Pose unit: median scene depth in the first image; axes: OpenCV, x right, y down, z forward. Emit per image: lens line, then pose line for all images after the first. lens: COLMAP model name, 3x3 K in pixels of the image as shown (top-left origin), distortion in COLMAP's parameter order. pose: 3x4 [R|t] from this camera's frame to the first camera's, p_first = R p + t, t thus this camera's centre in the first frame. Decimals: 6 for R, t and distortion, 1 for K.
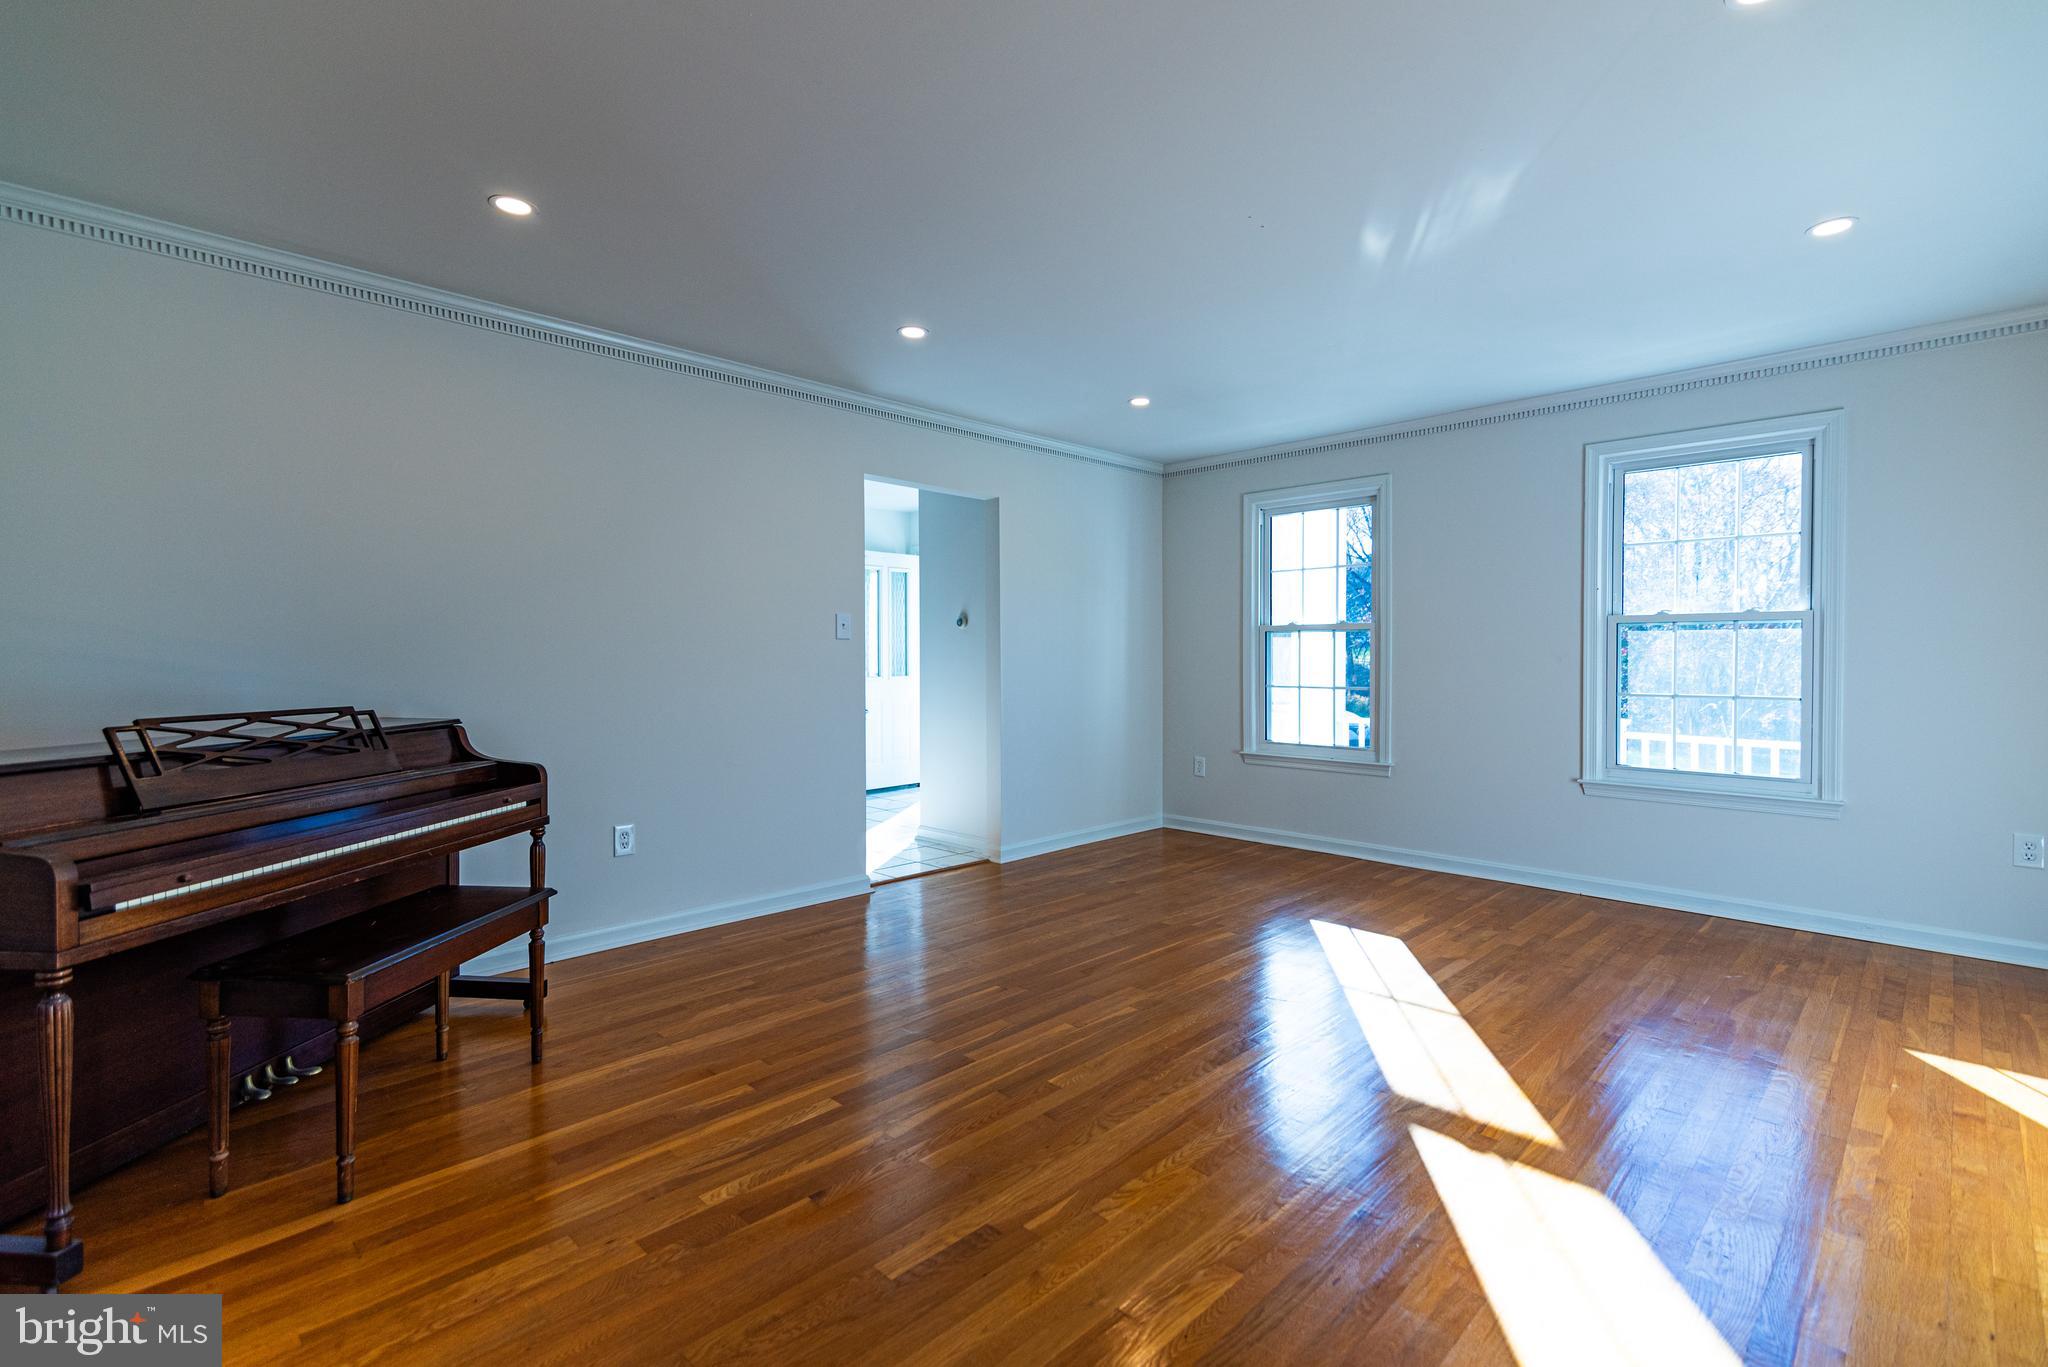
lens RADIAL K [[930.0, 0, 1026.5], [0, 930.0, 666.7], [0, 0, 1]] dist [0.020465, 0.000023]
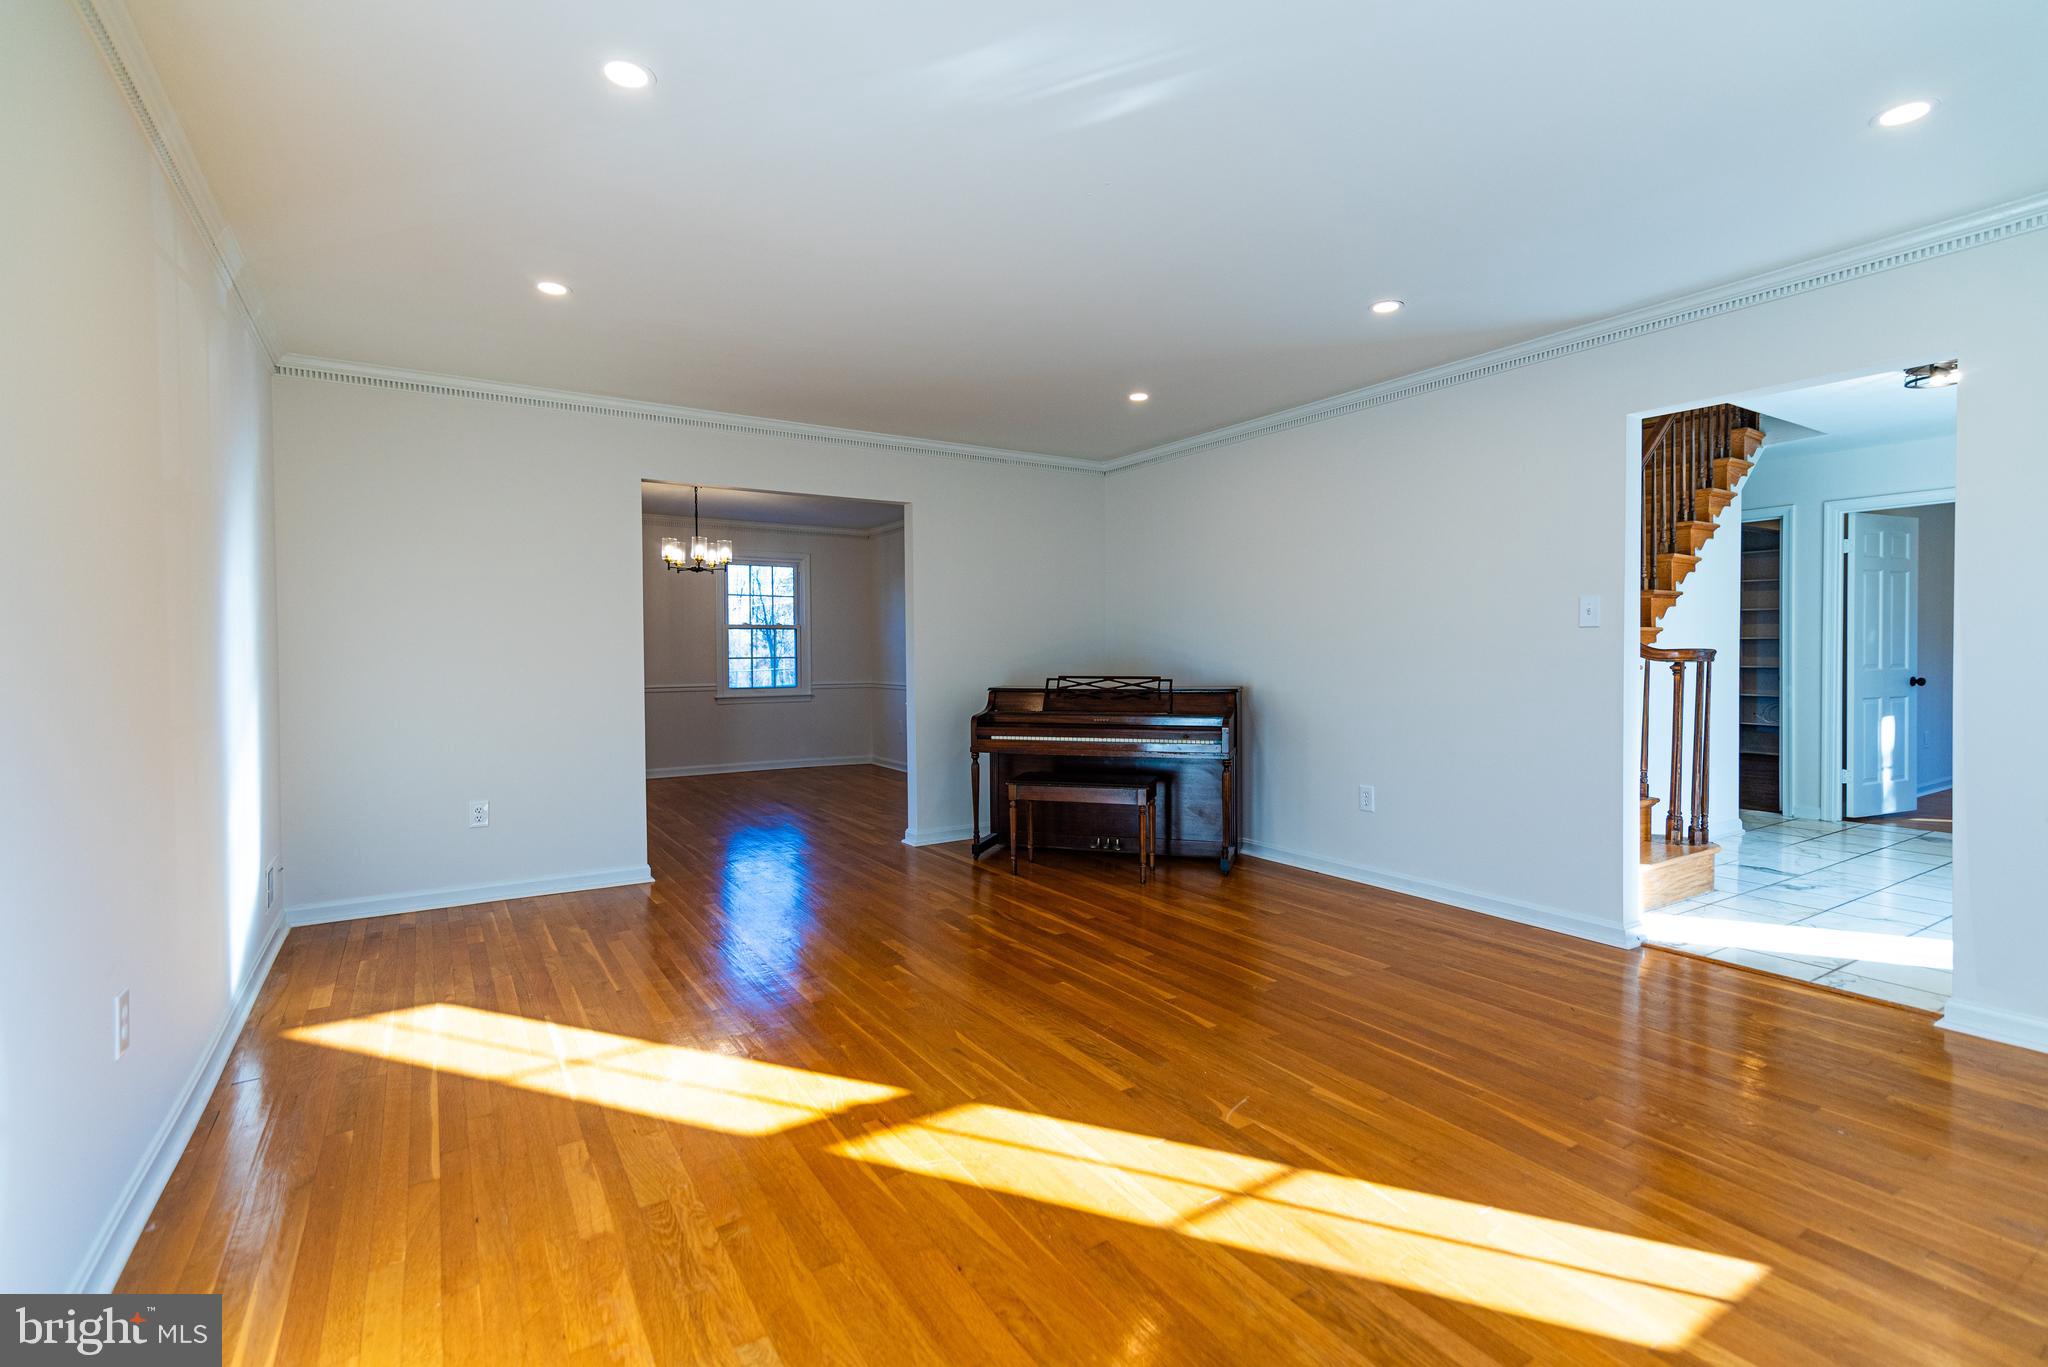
lens RADIAL K [[930.0, 0, 1026.5], [0, 930.0, 666.7], [0, 0, 1]] dist [0.020465, 0.000023]
pose [[-0.212906, 0.015870, -0.976944, 0.742293], [-0.007866, 0.999808, 0.017956, -0.005924], [0.977041, 0.011507, -0.212740, 0.709249]]
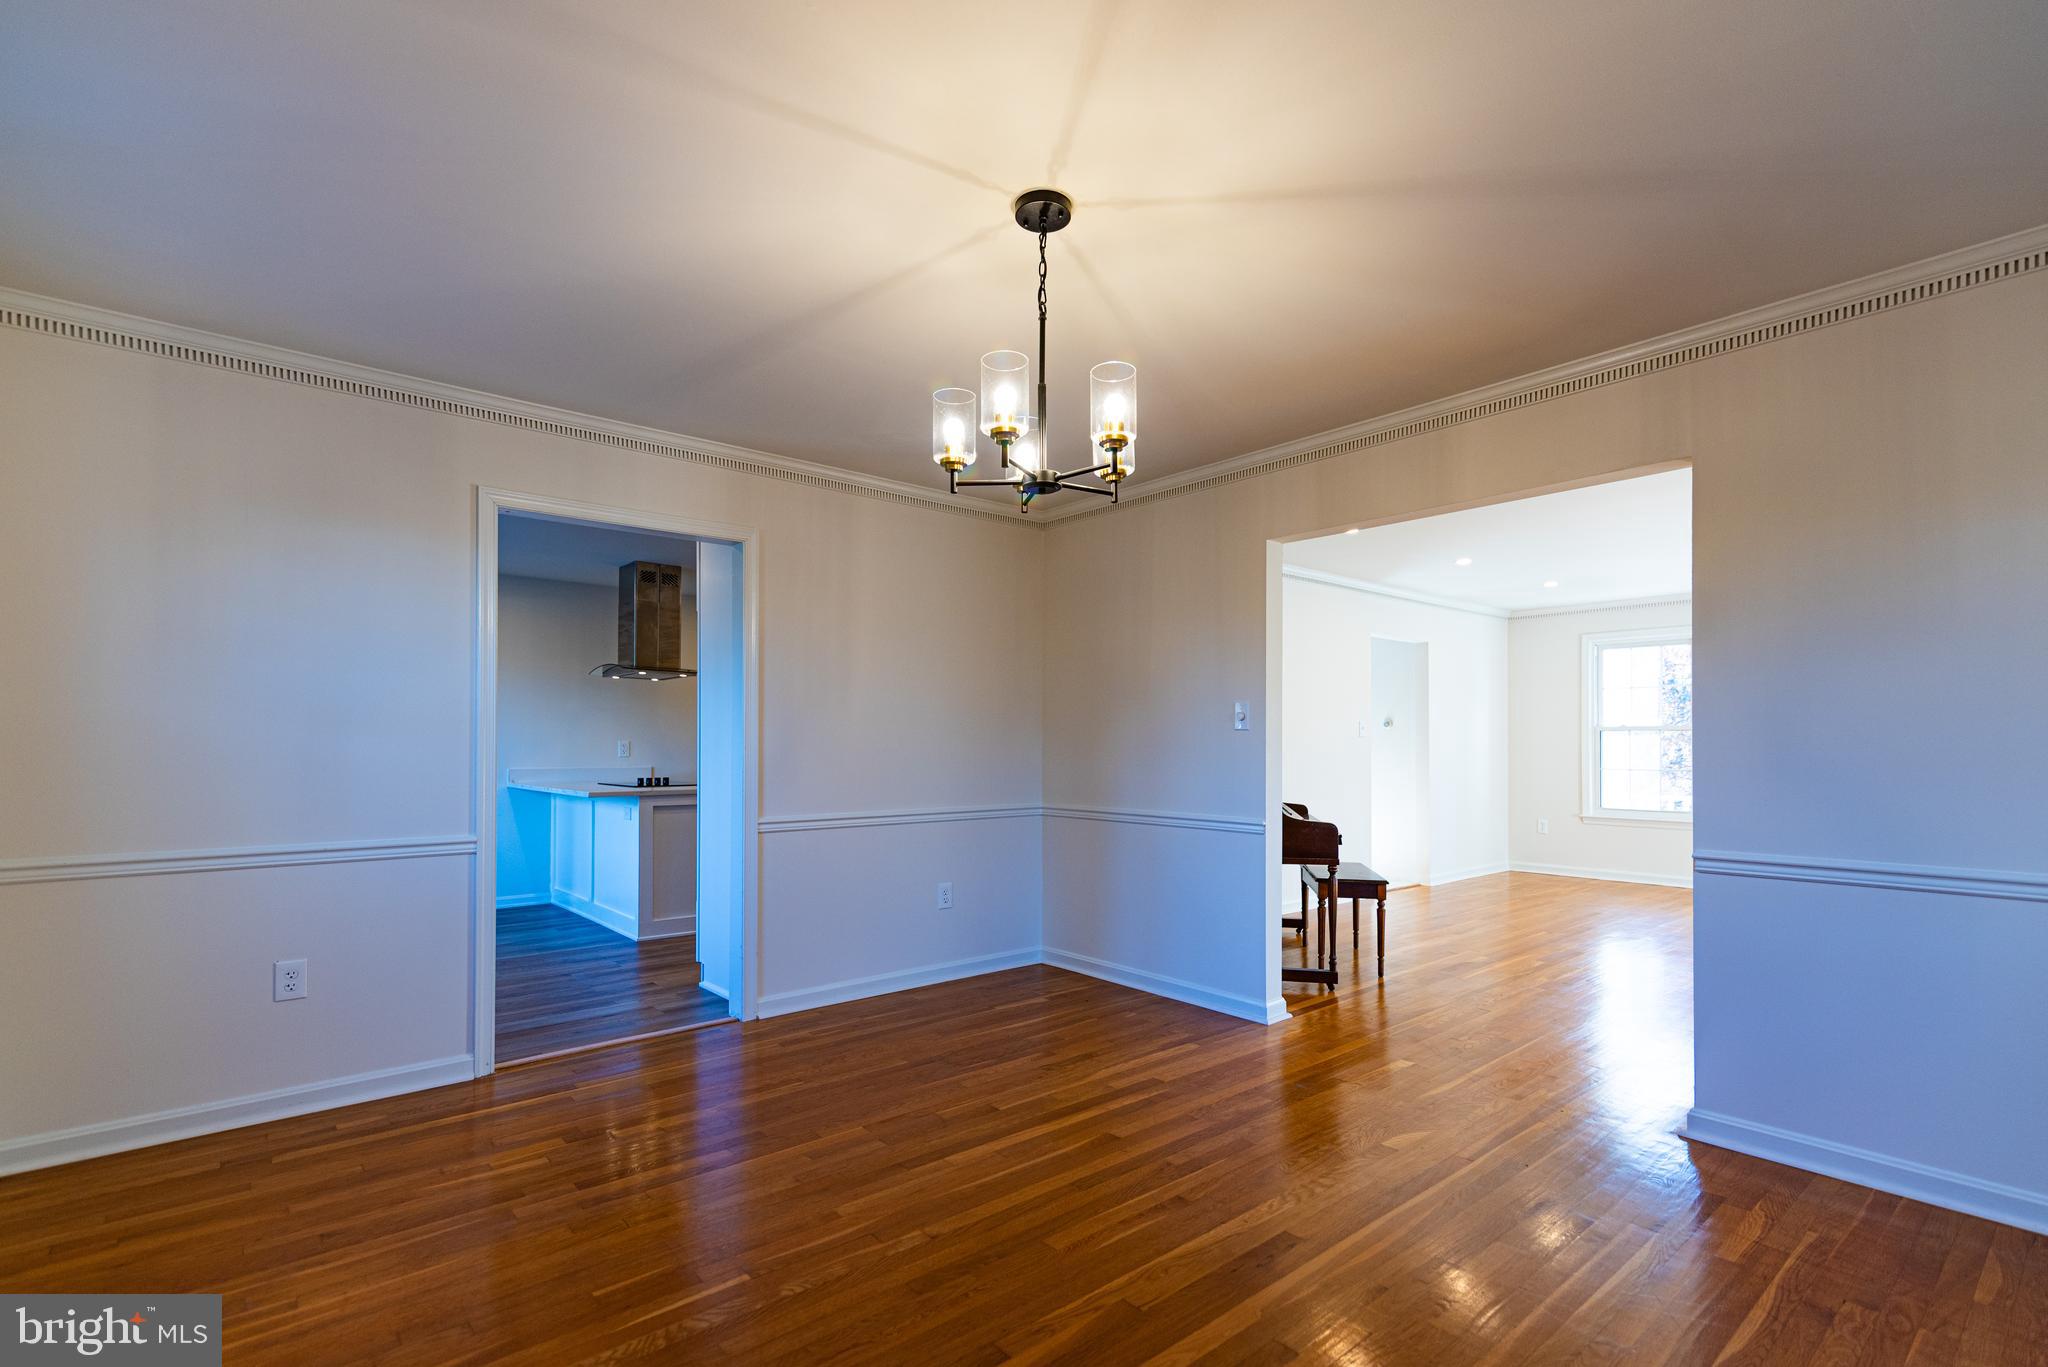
lens RADIAL K [[945.0, 0, 1013.9], [0, 945.0, 741.5], [0, 0, 1]] dist [0.012083, 0.000082]
pose [[0.996133, 0.001144, -0.087852, -0.672212], [-0.002473, 0.999884, -0.015021, 0.003817], [0.087825, 0.015180, 0.996020, -0.695856]]
